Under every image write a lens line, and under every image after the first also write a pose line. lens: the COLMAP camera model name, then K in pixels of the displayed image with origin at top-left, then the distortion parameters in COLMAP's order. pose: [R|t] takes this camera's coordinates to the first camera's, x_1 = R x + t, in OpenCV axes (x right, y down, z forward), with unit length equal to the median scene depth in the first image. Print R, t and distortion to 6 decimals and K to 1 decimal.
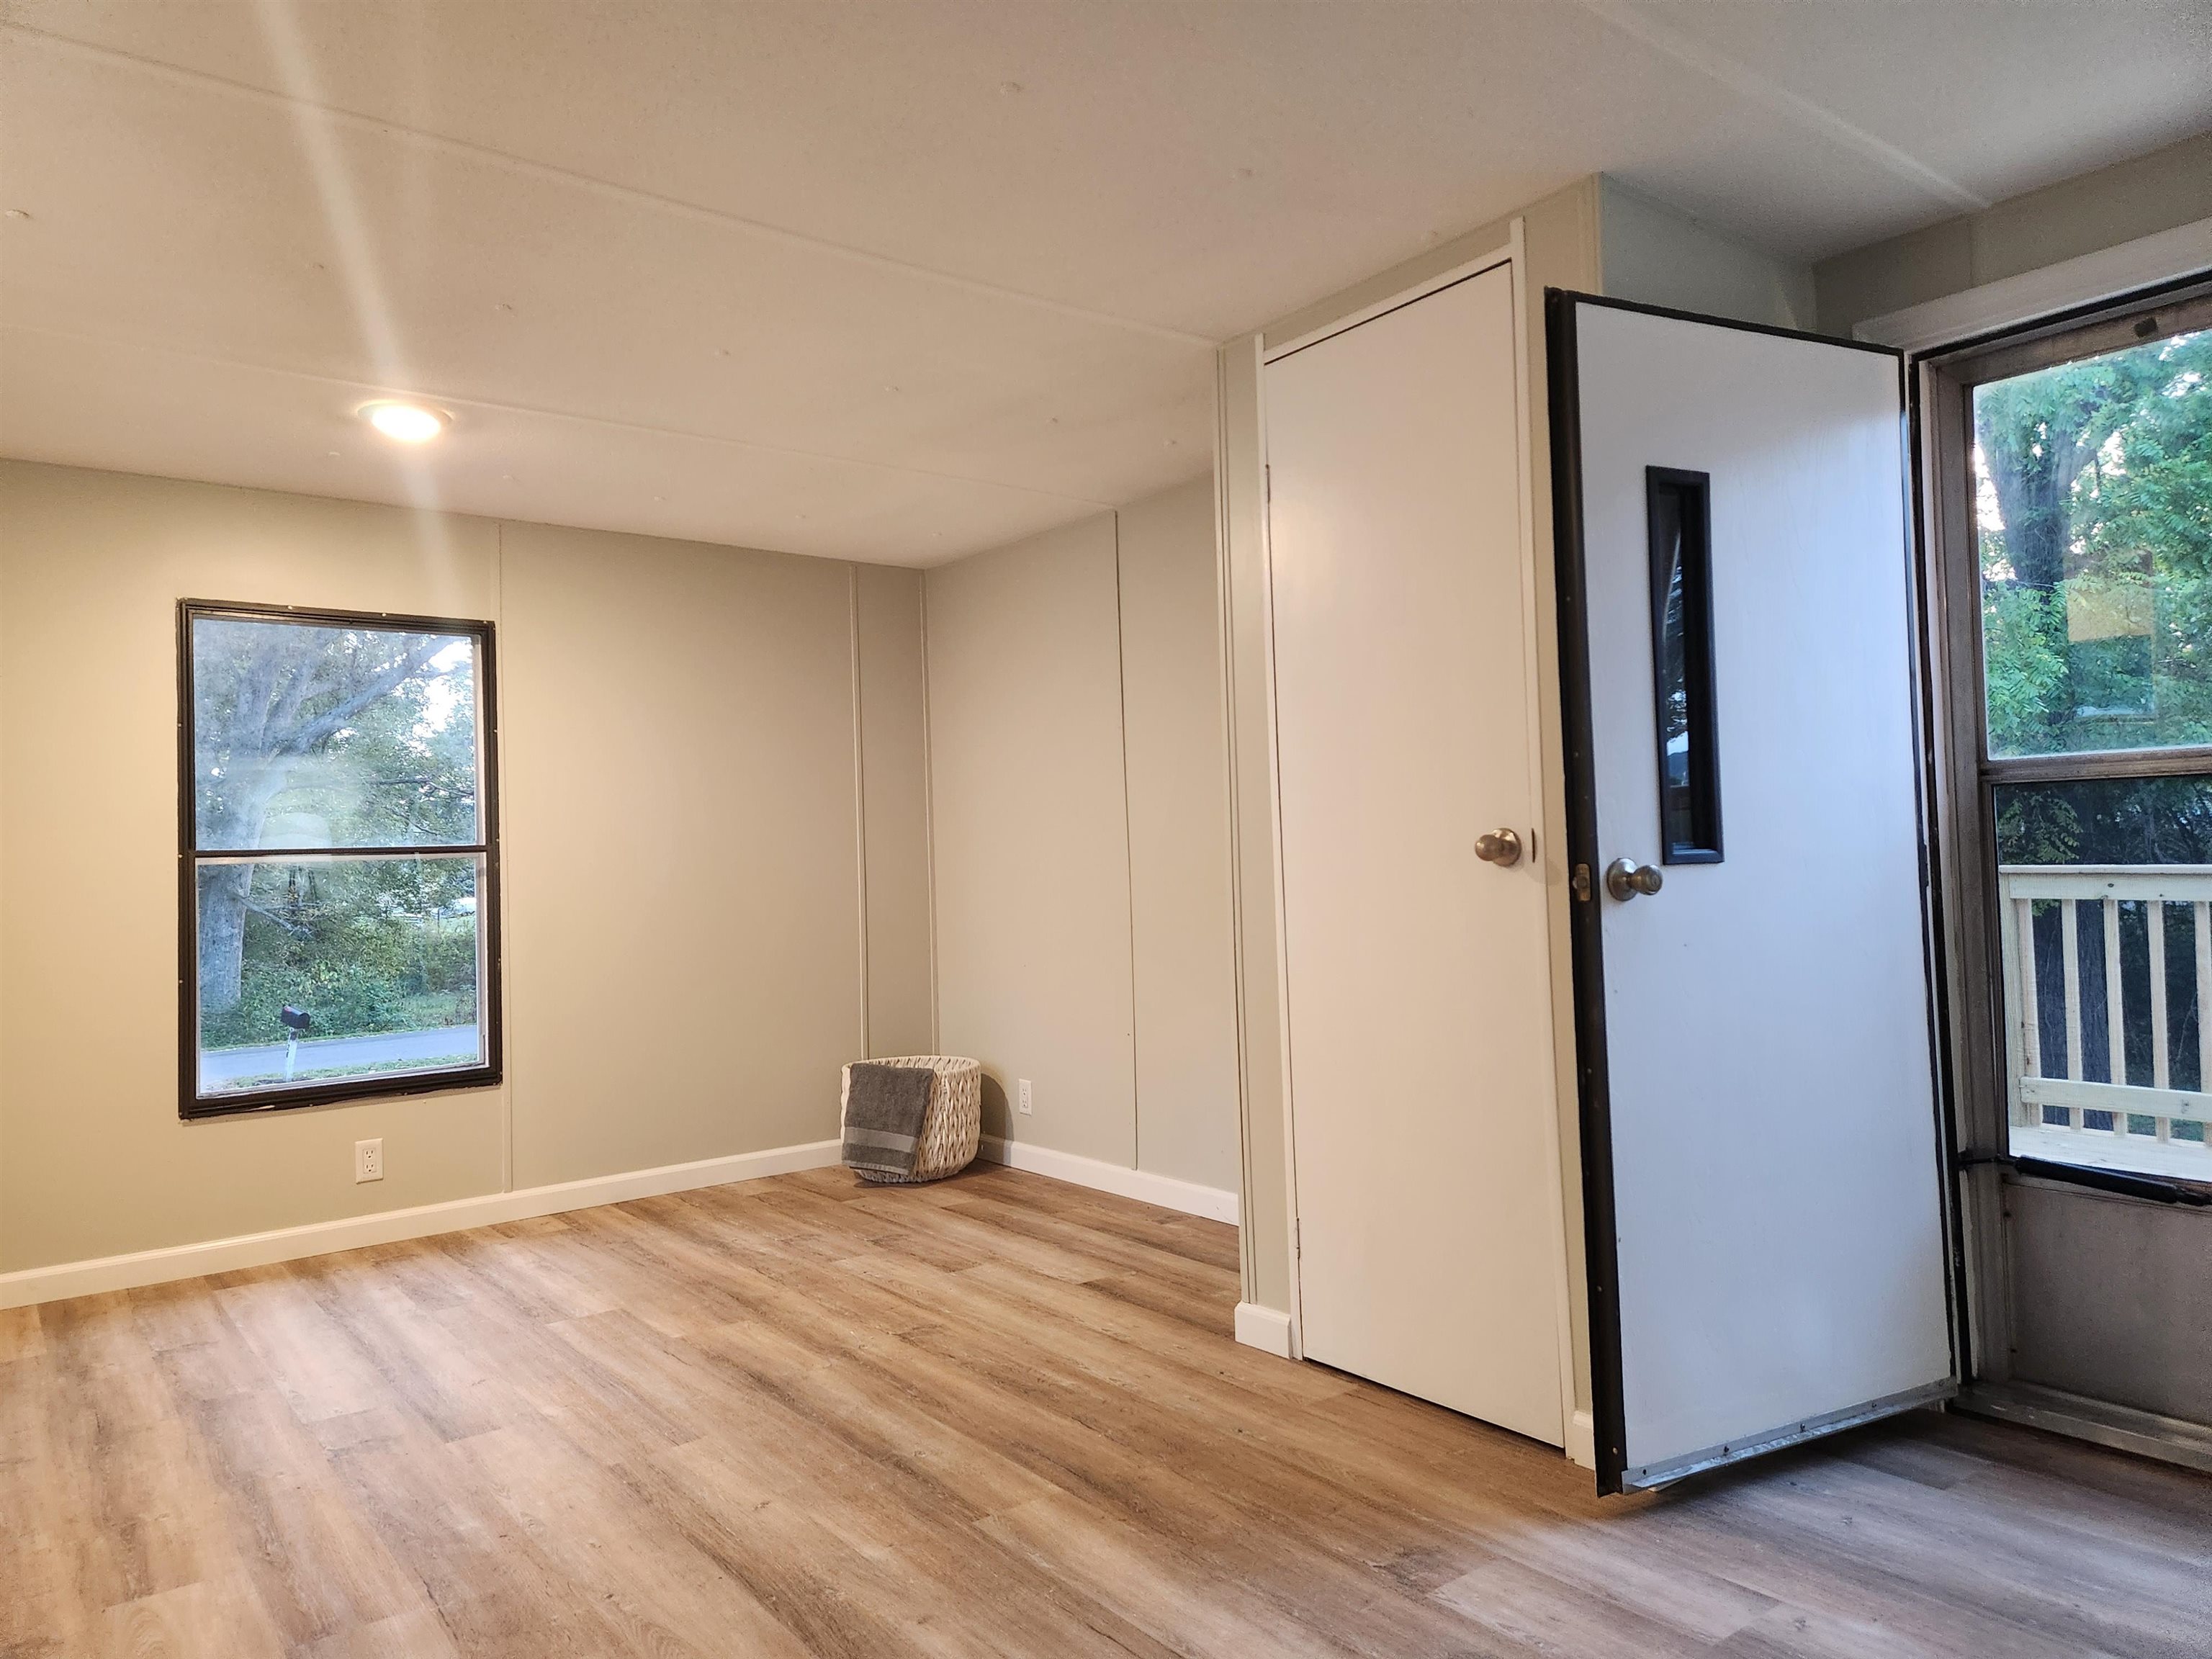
lens RADIAL K [[1468.0, 0, 1110.6], [0, 1468.0, 822.1], [0, 0, 1]] dist [0.070576, -0.050365]
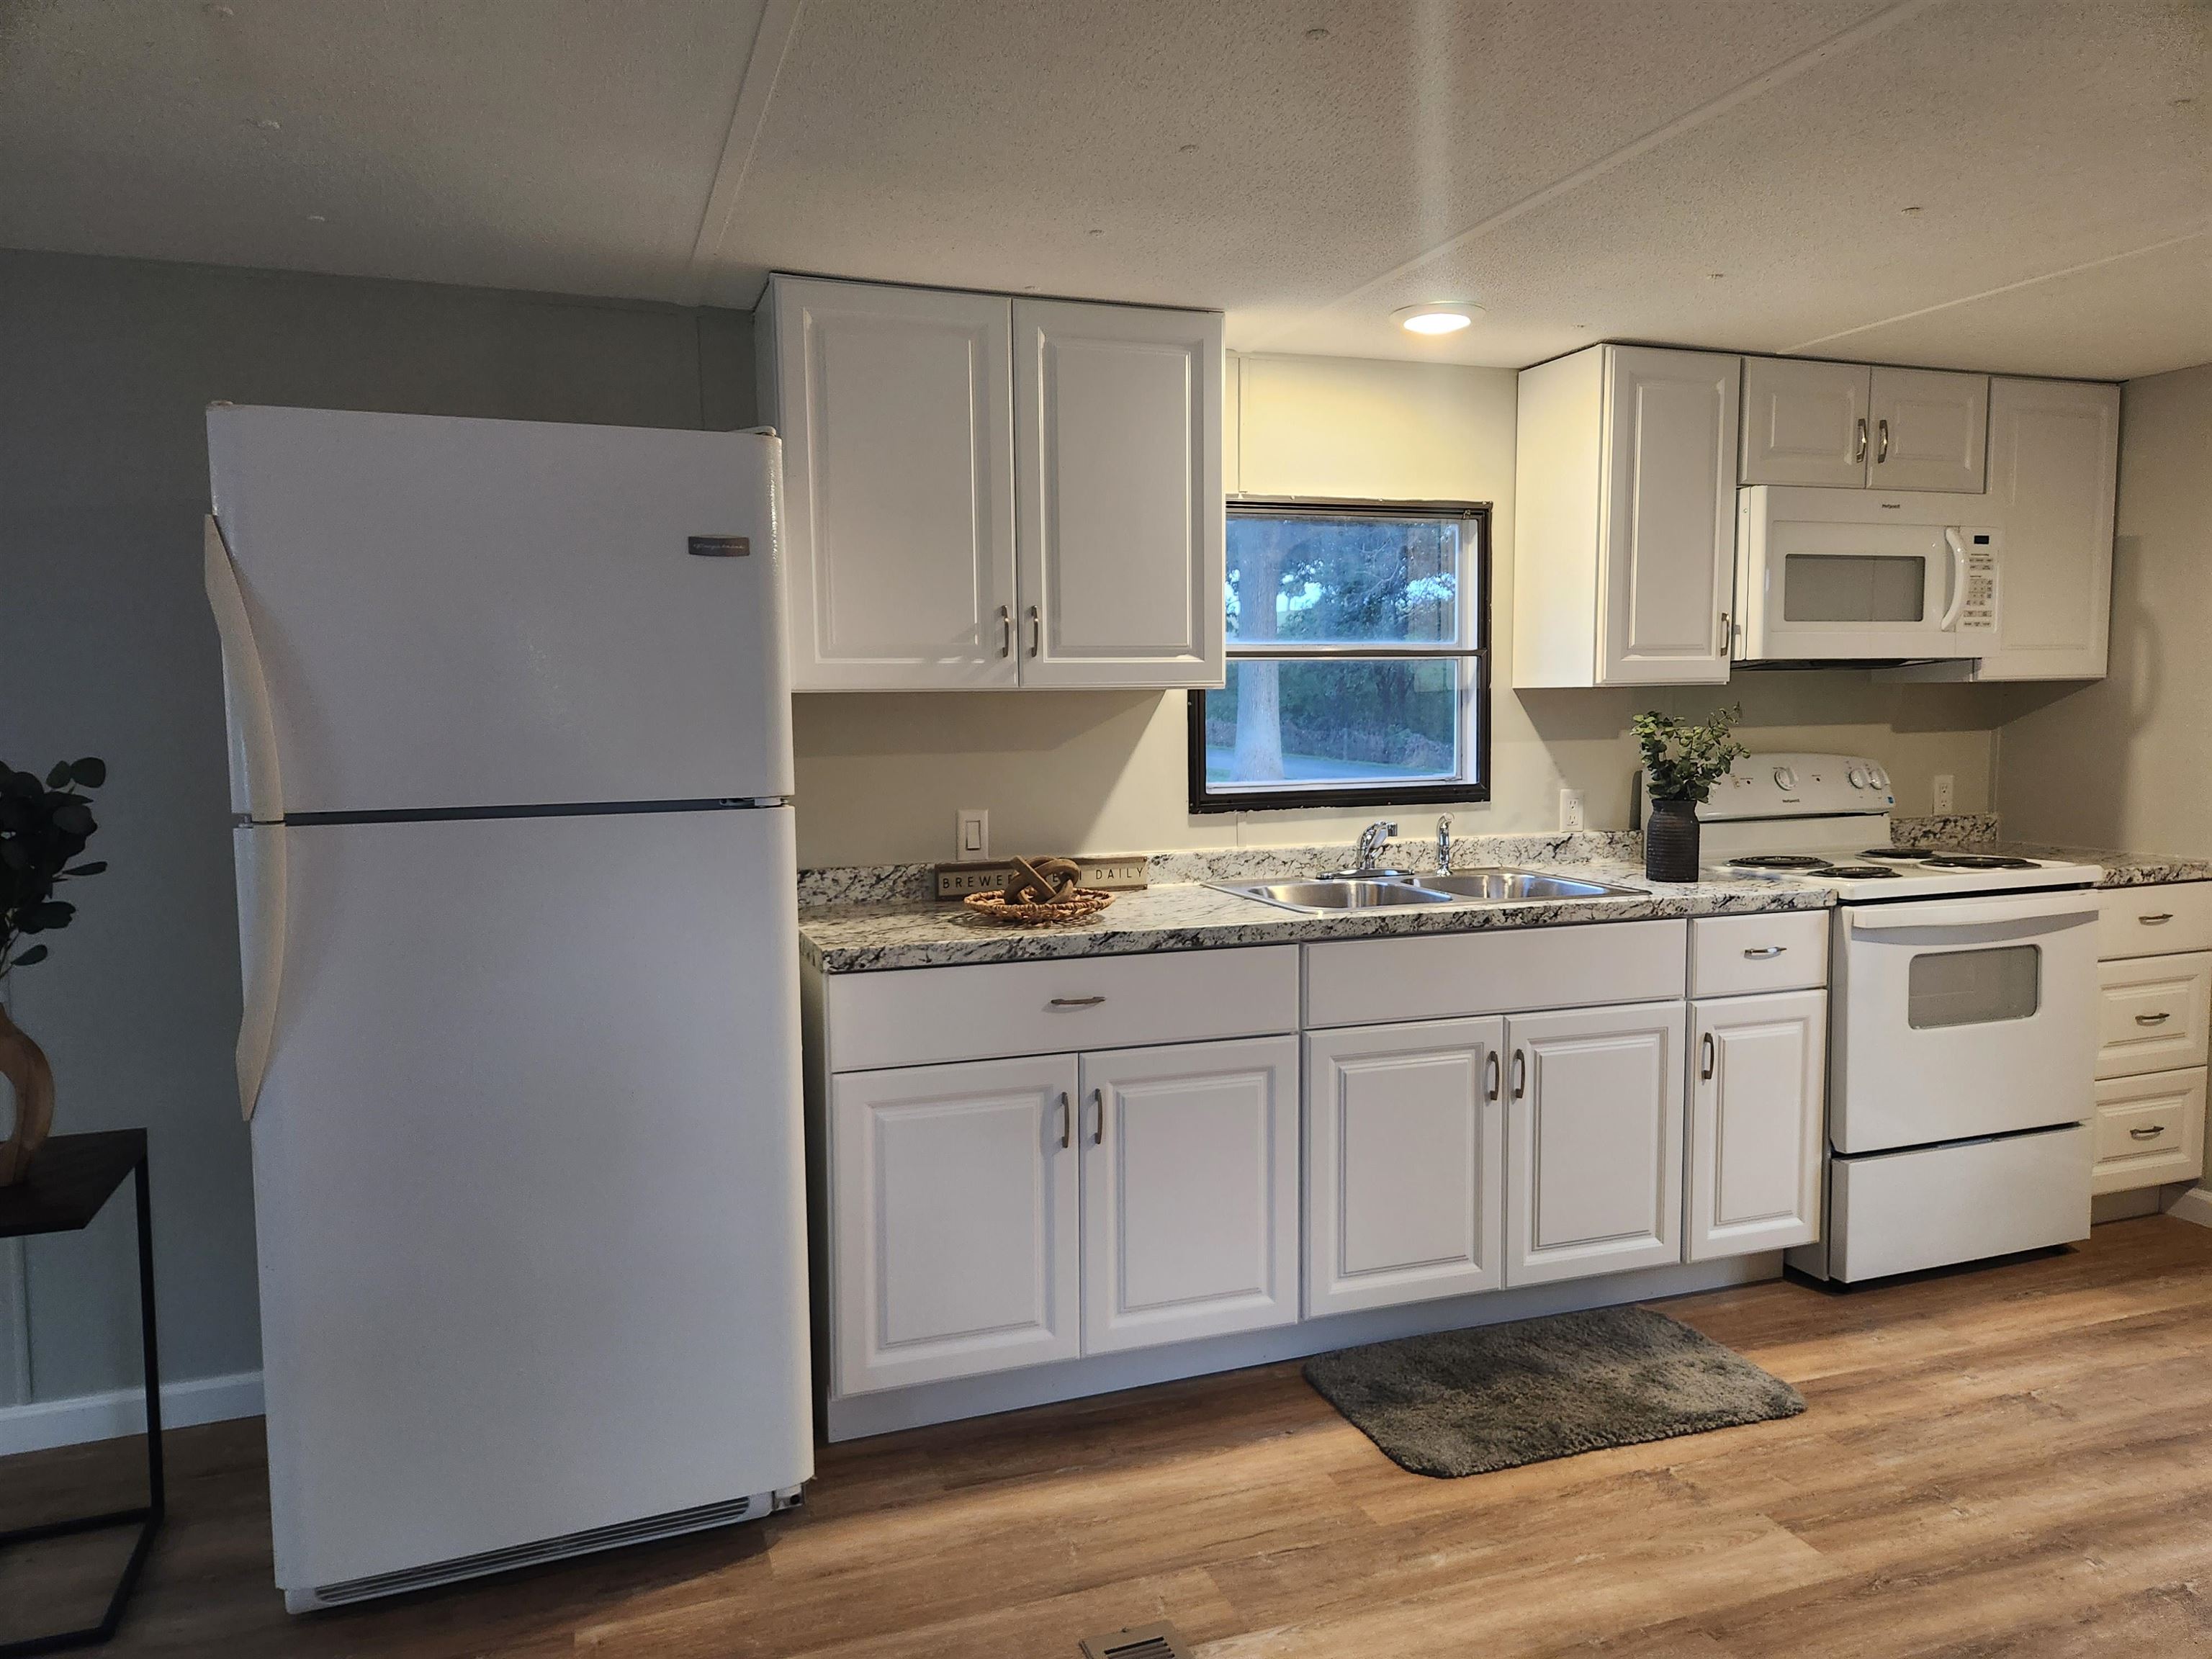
lens RADIAL K [[1485.6, 0, 1094.3], [0, 1485.6, 829.5], [0, 0, 1]] dist [0.058791, -0.055948]
pose [[-0.326731, 0.114340, -0.938176, 0.348410], [0.044149, 0.993418, 0.105697, -0.091997], [0.944086, -0.006885, -0.329628, 0.622440]]
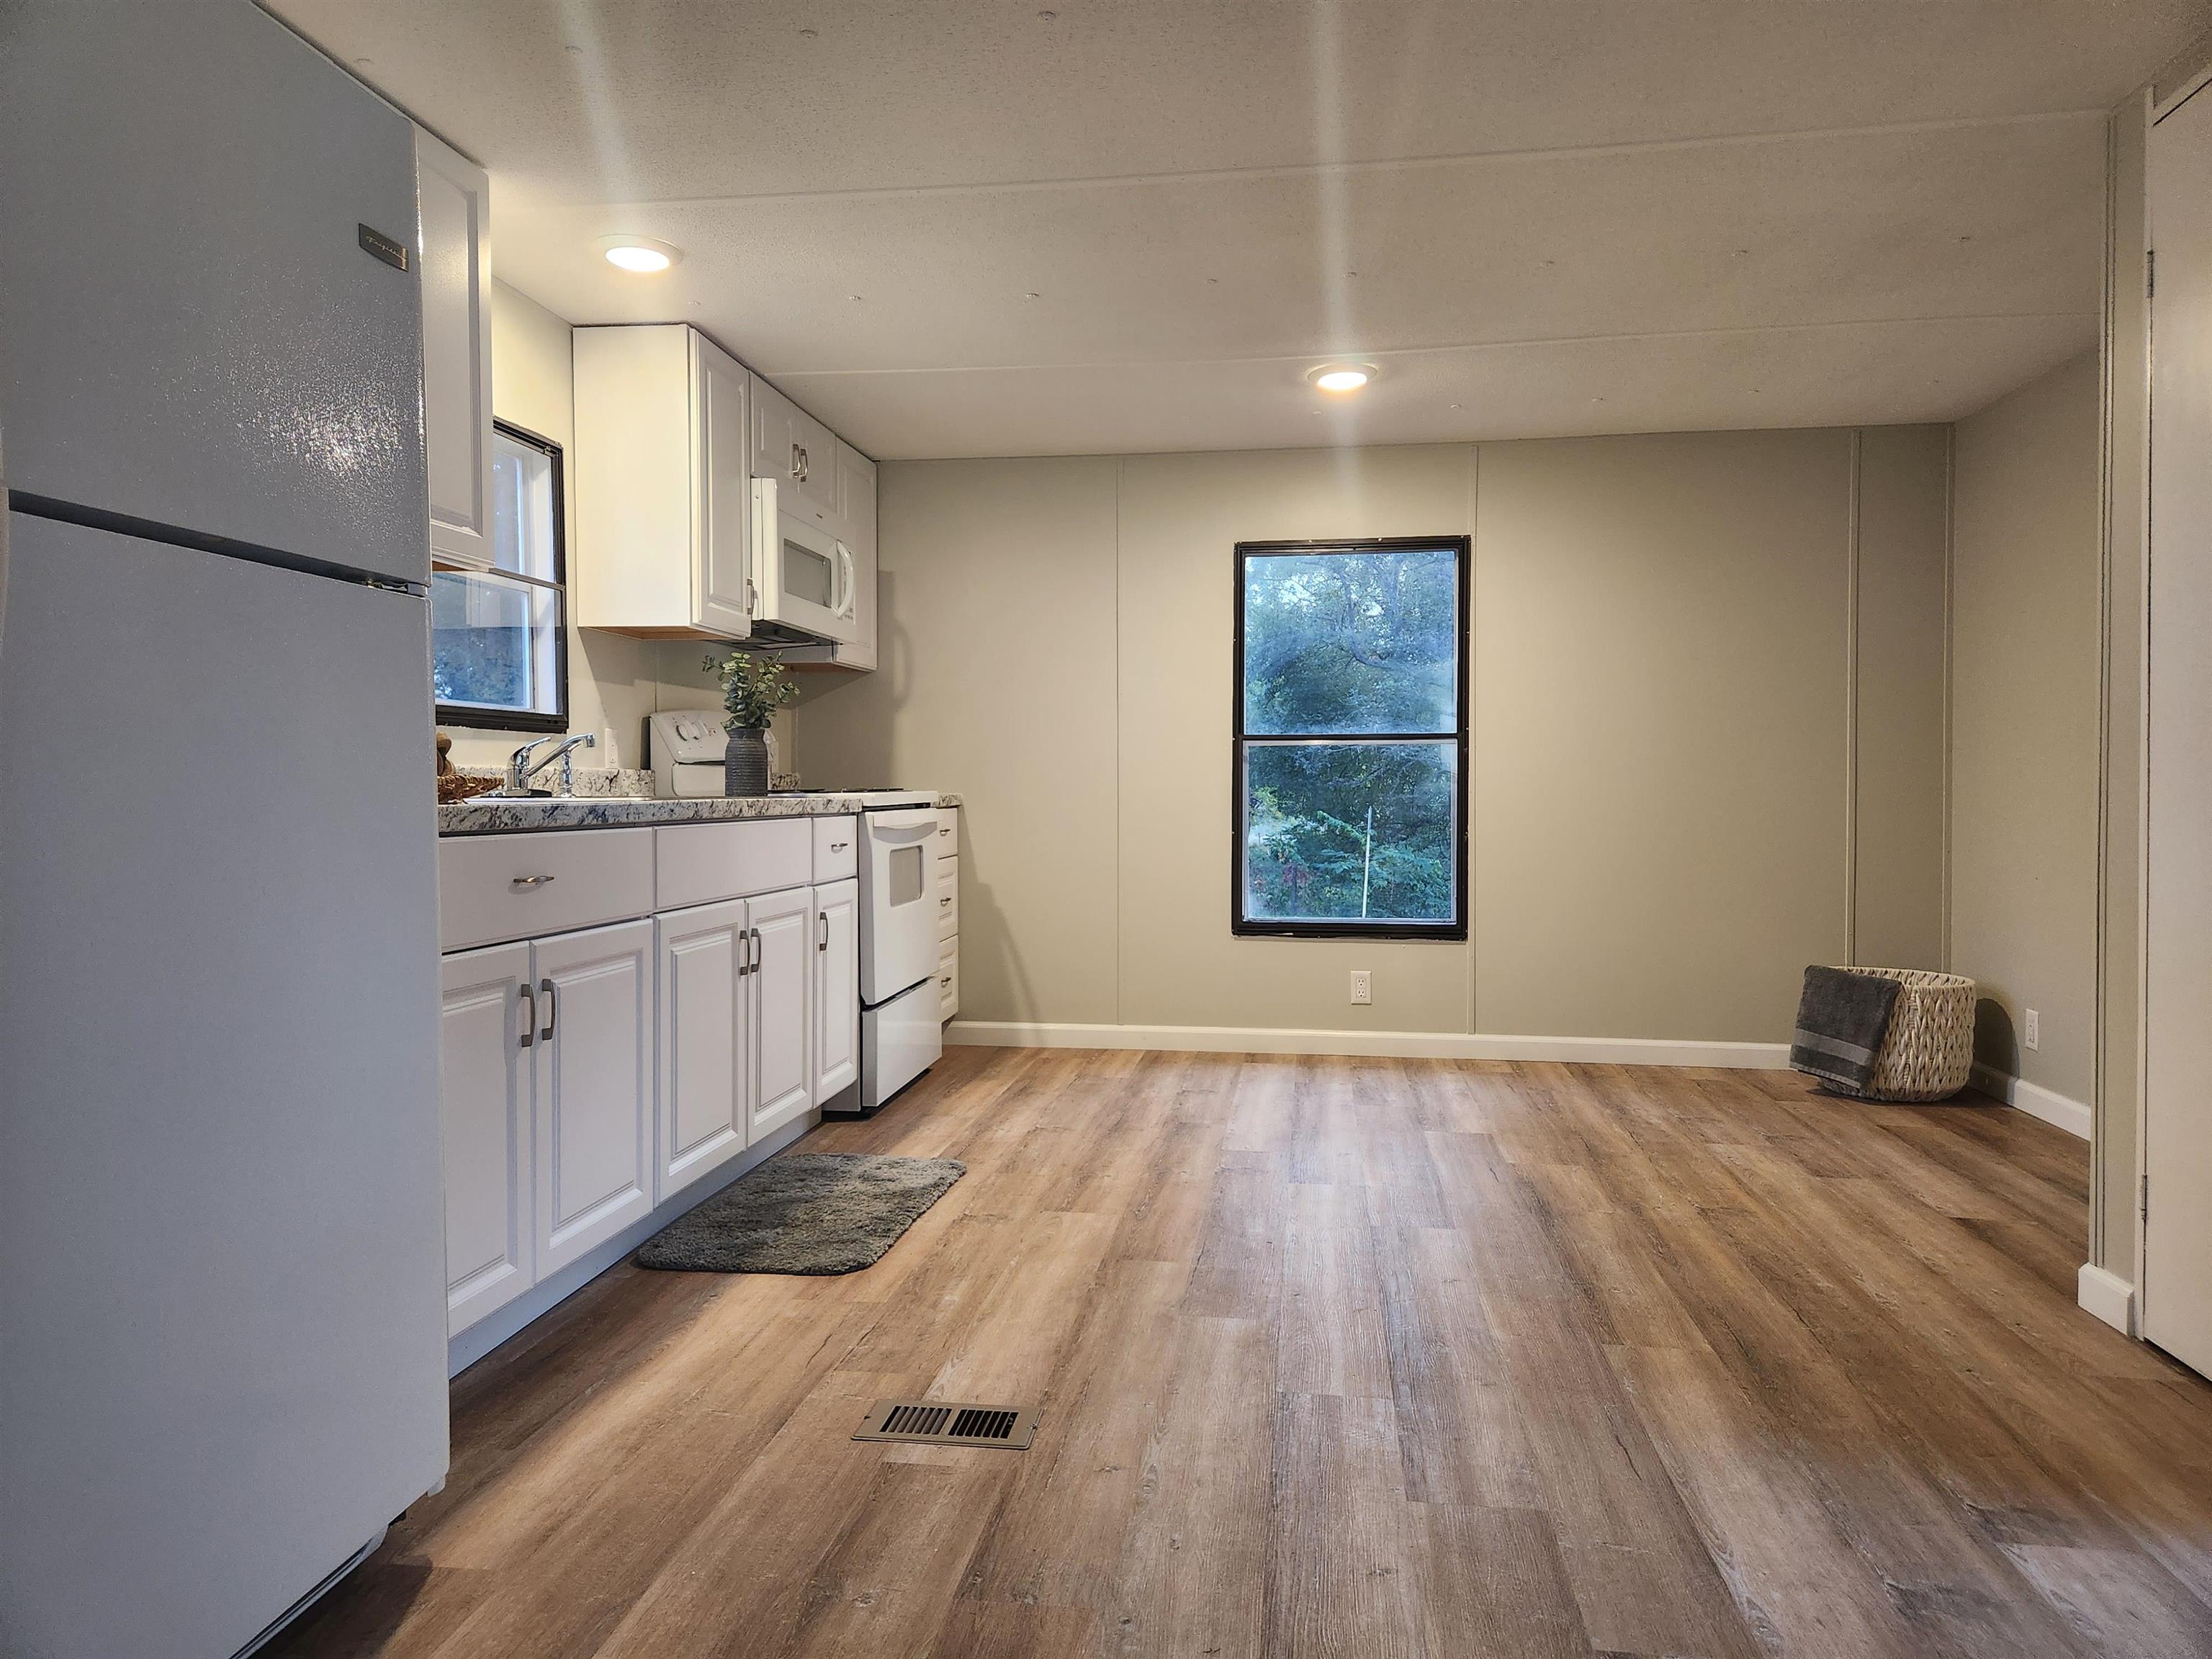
lens RADIAL K [[1485.6, 0, 1094.3], [0, 1485.6, 829.5], [0, 0, 1]] dist [0.058791, -0.055948]
pose [[0.688618, 0.049355, -0.723443, 0.316516], [-0.002050, 0.997809, 0.066122, 0.020242], [0.725121, -0.044050, 0.687211, 0.000902]]
